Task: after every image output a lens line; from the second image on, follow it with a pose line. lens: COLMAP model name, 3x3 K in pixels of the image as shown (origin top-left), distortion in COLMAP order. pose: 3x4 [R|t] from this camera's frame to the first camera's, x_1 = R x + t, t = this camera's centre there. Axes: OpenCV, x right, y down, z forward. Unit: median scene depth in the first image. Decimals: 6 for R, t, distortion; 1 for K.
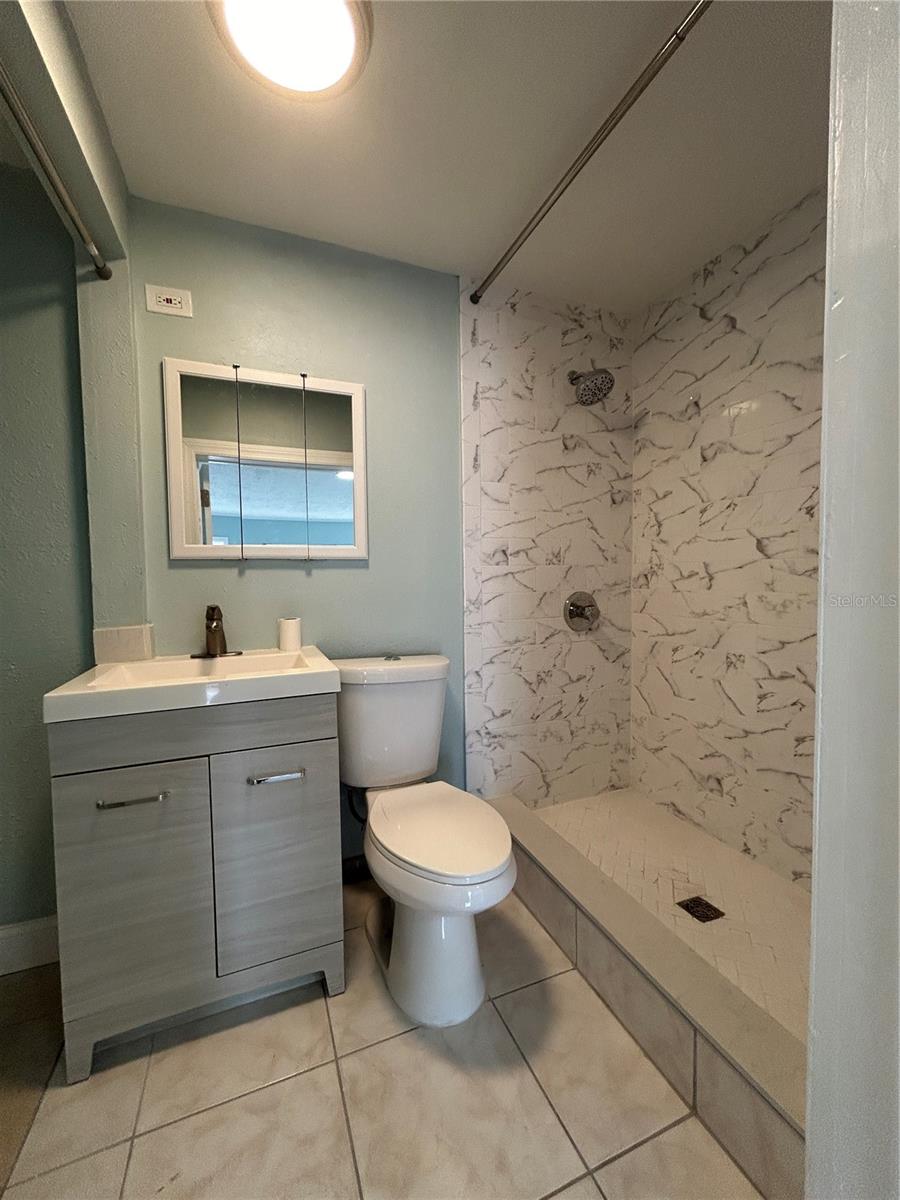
lens RADIAL K [[482.2, 0, 454.4], [0, 482.2, 598.4], [0, 0, 1]] dist [-0.002166, 0.000395]
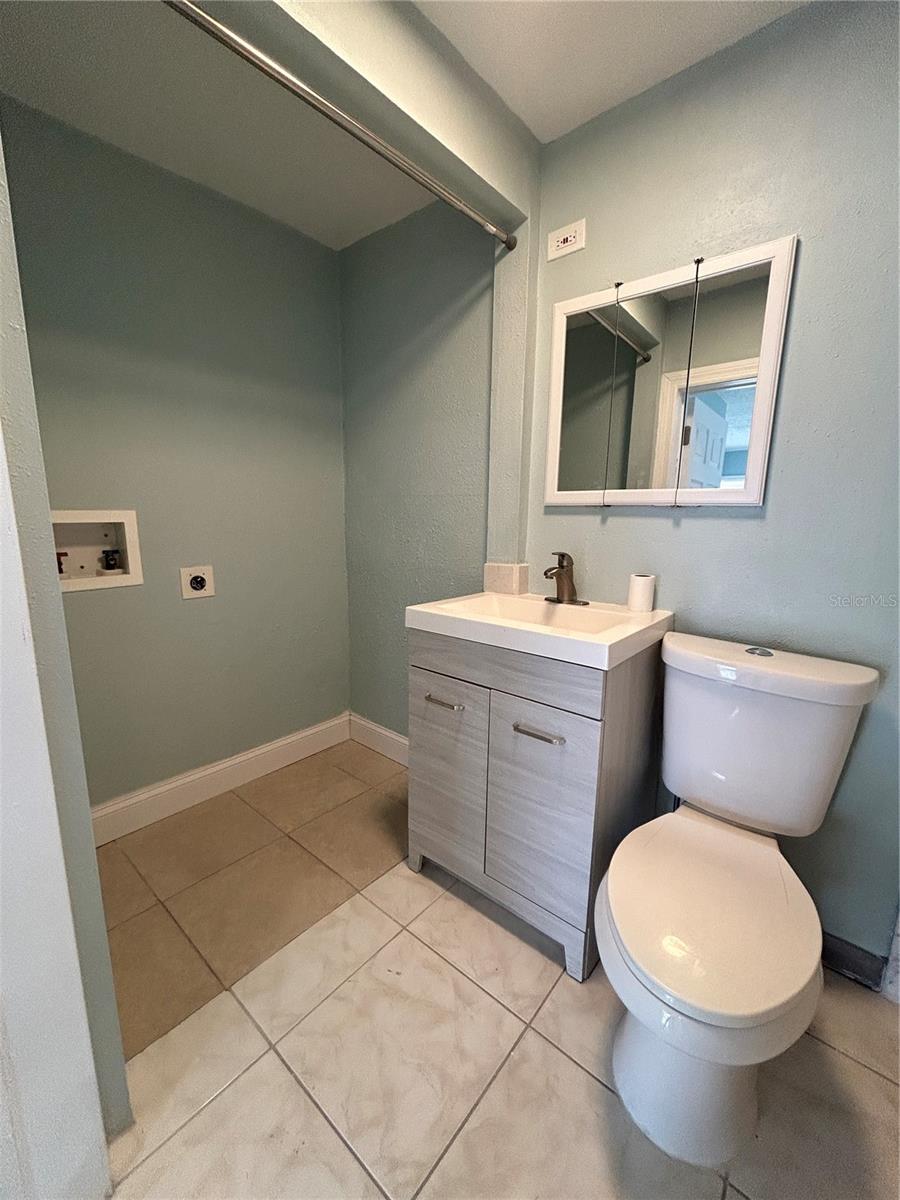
lens RADIAL K [[482.2, 0, 452.5], [0, 482.2, 599.3], [0, 0, 1]] dist [-0.002166, 0.000395]
pose [[0.458163, 0.175147, -0.871441, 0.298230], [-0.060216, 0.984258, 0.166163, -0.043690], [0.886826, -0.023655, 0.461498, 0.325922]]
